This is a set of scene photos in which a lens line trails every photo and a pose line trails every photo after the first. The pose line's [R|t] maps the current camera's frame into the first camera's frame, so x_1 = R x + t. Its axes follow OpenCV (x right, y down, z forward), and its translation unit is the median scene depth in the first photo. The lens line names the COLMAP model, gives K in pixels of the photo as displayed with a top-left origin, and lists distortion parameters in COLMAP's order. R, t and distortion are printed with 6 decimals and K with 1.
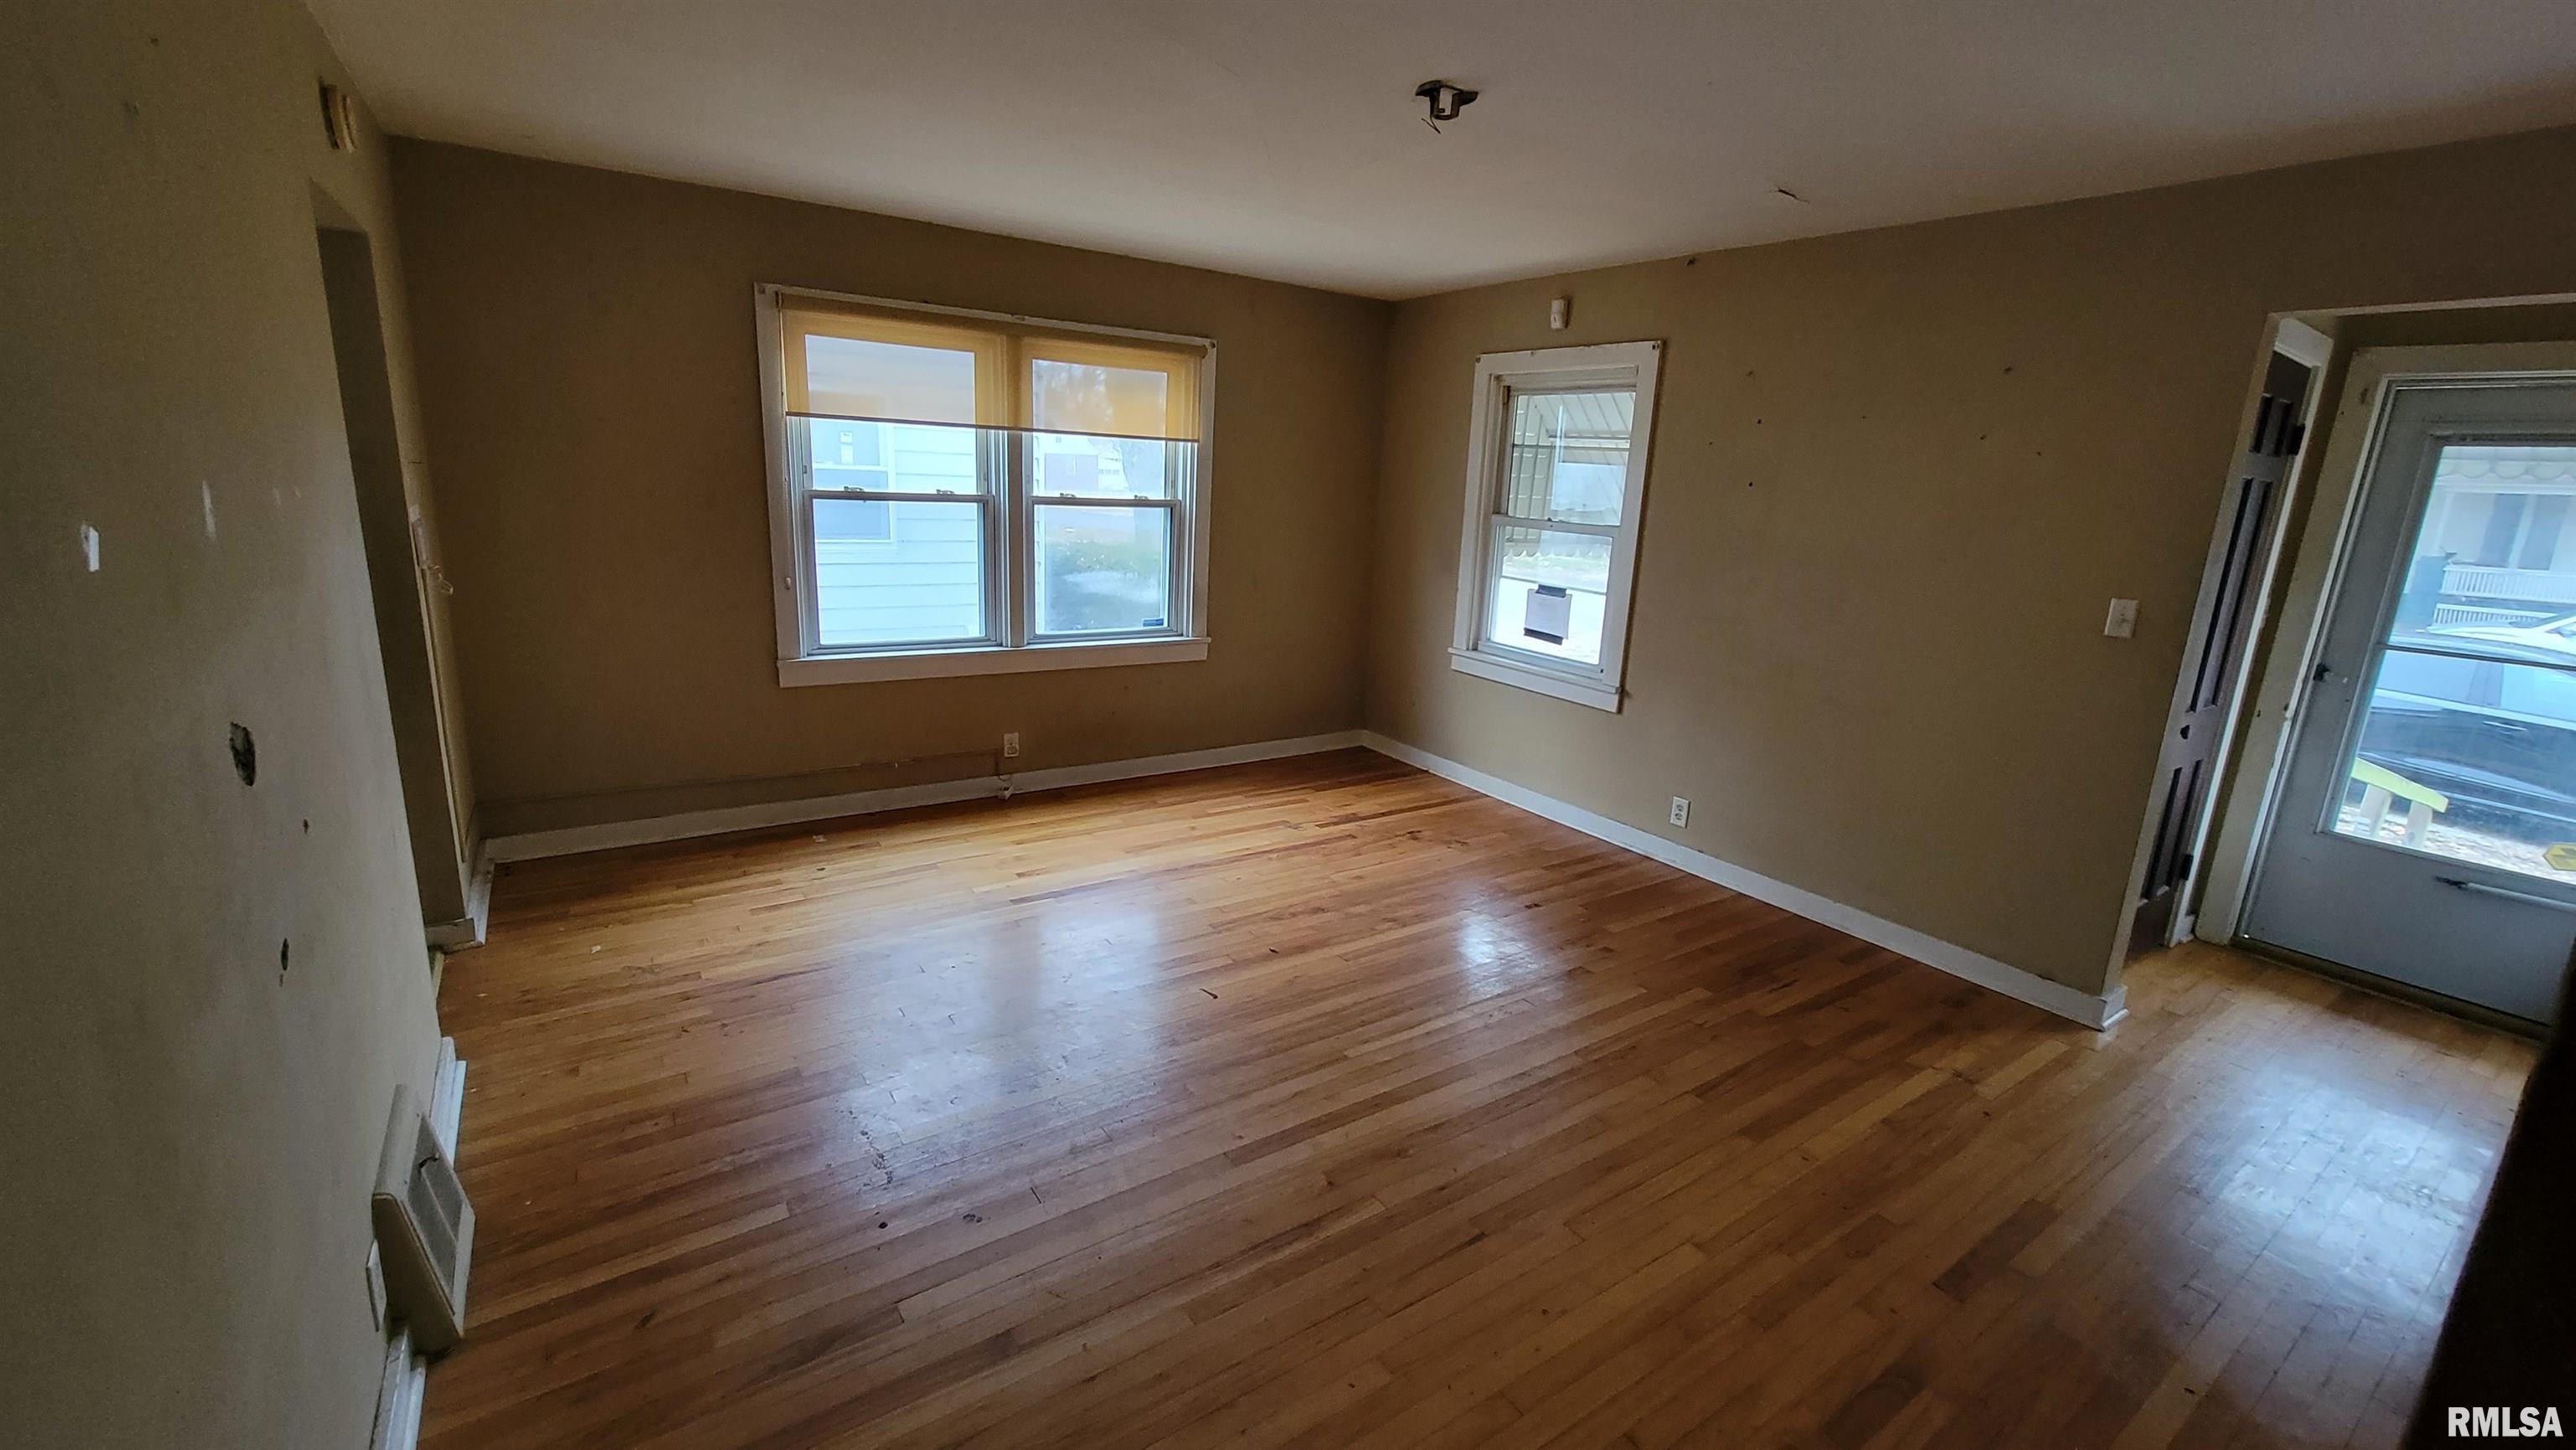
lens RADIAL K [[1043.1, 0, 1287.4], [0, 1043.1, 715.9], [0, 0, 1]] dist [-0.004720, 0.000048]
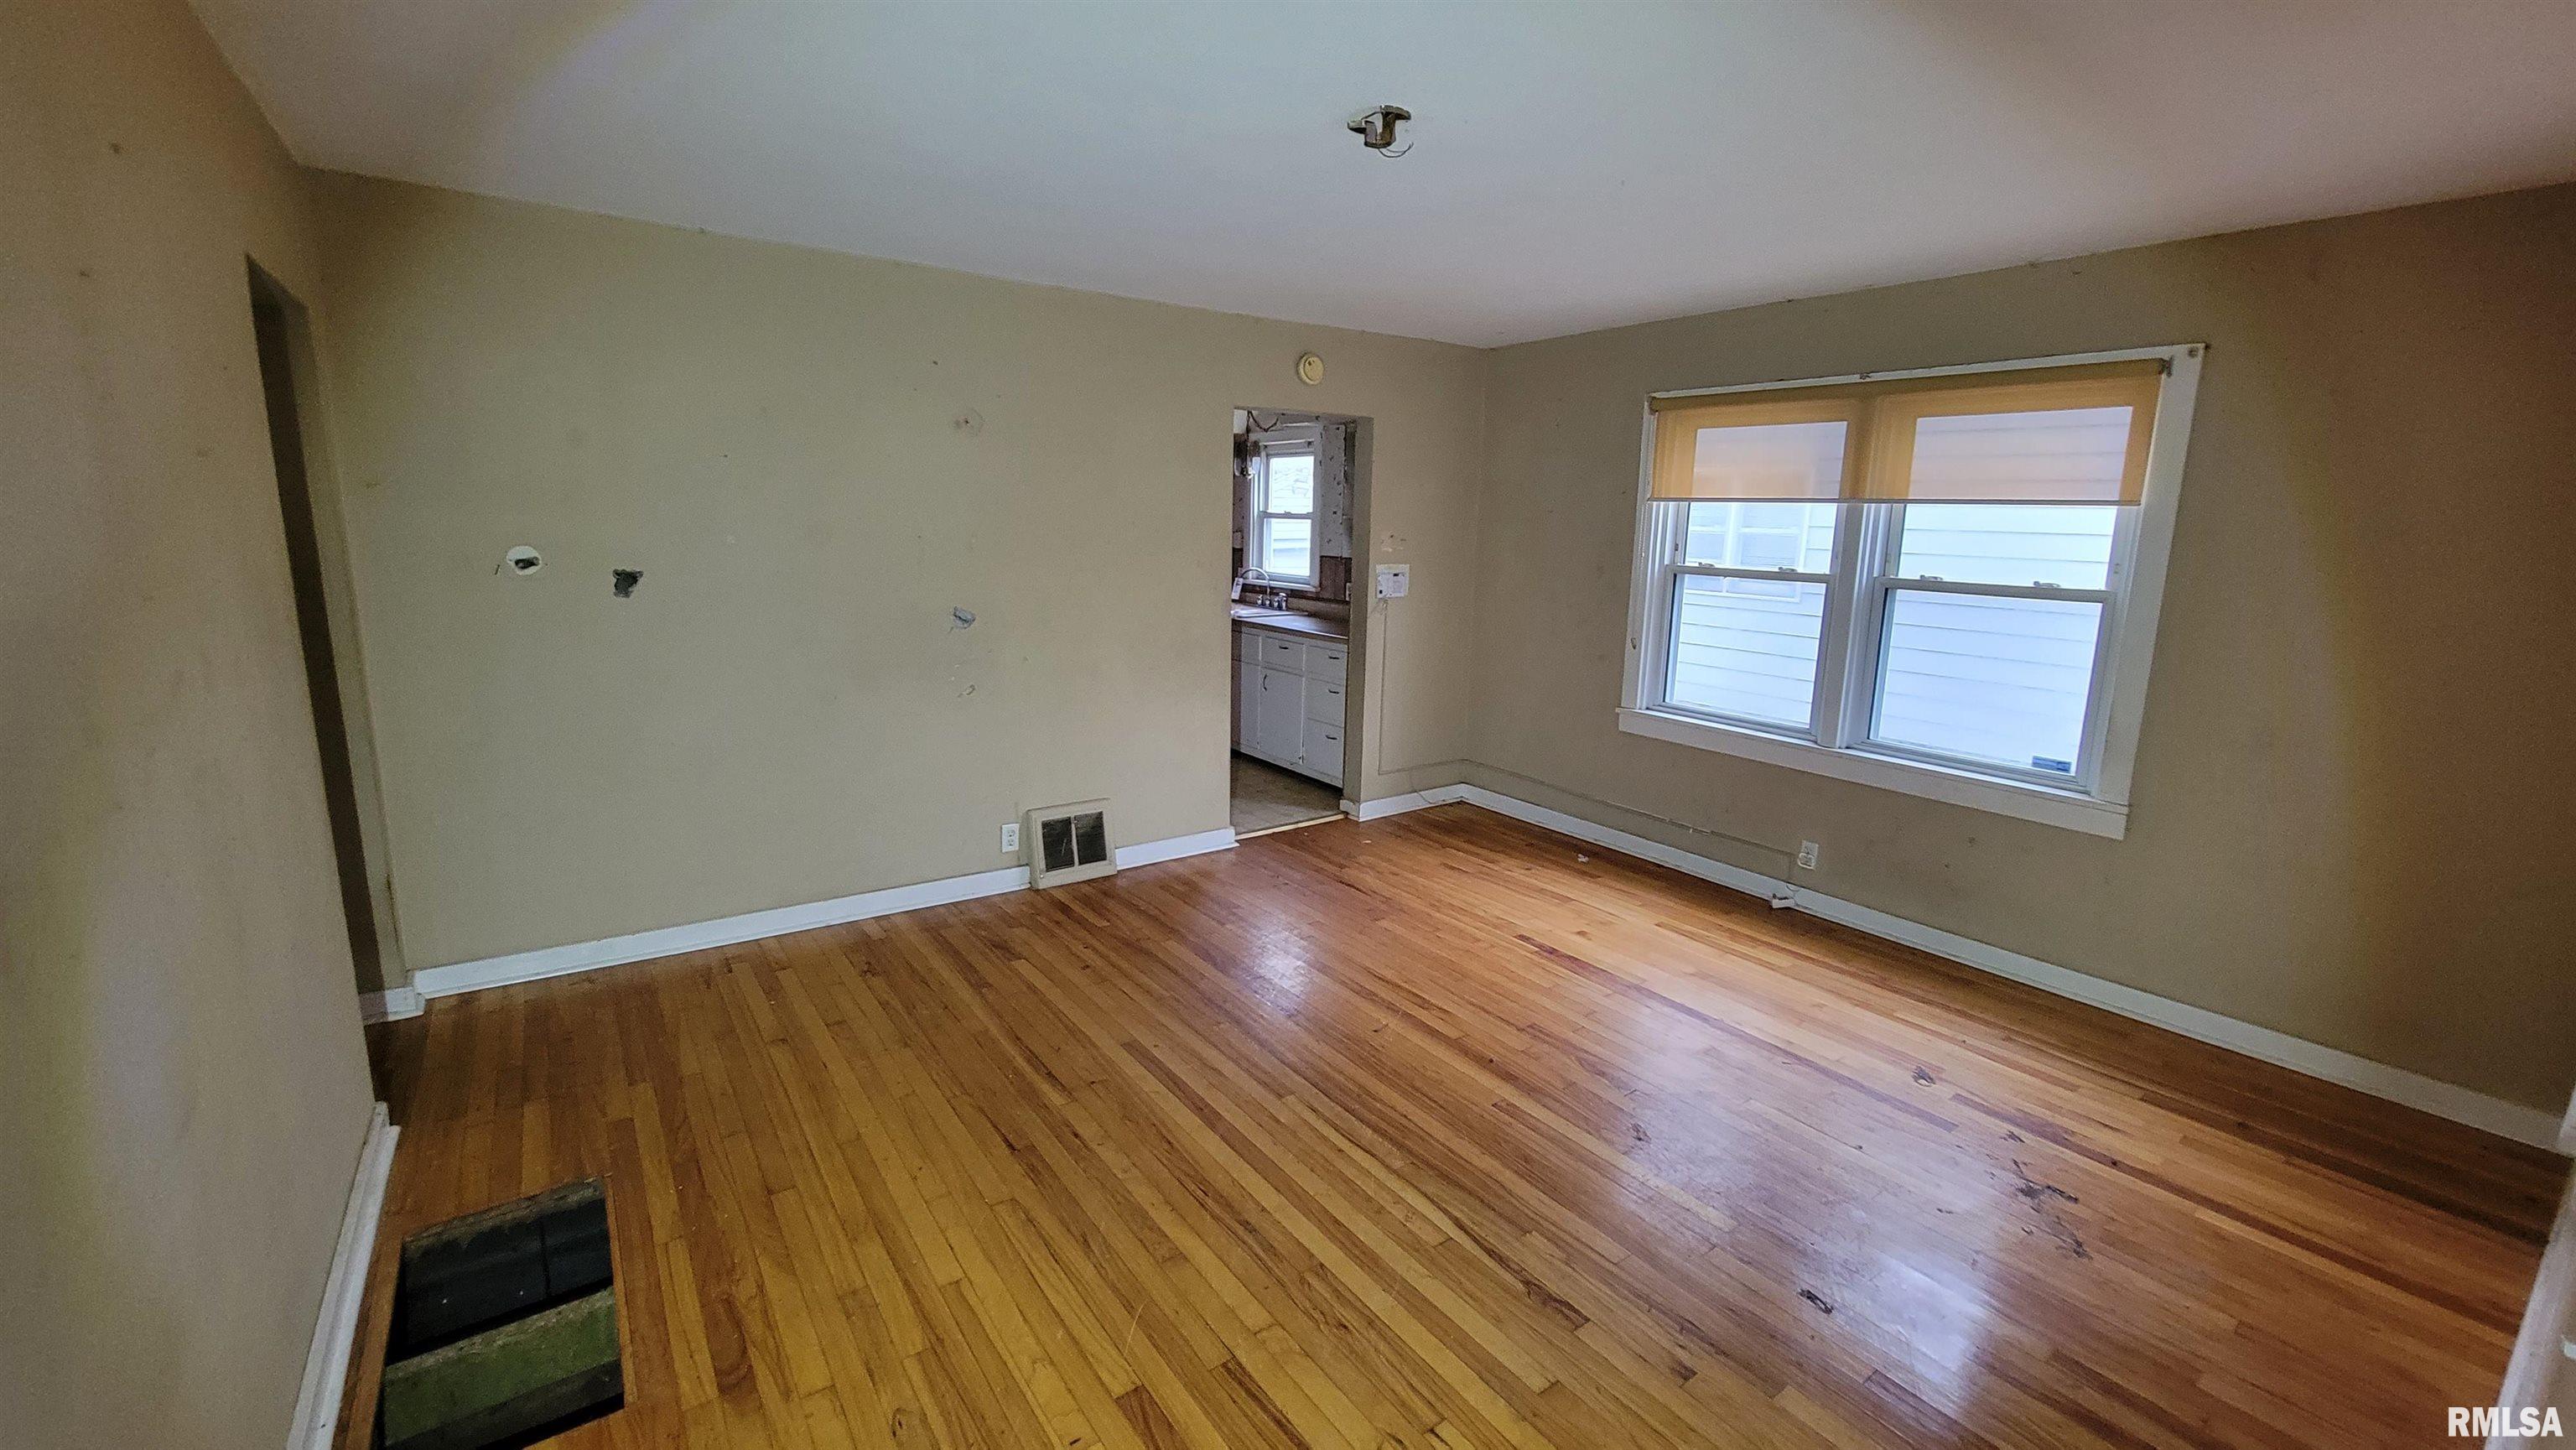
lens RADIAL K [[1052.7, 0, 1298.9], [0, 1052.7, 708.3], [0, 0, 1]] dist [-0.006440, -0.000241]
pose [[0.025657, 0.133428, -0.990726, 0.800507], [-0.250508, 0.960289, 0.122841, -0.126253], [0.967774, 0.245033, 0.058063, 0.689525]]
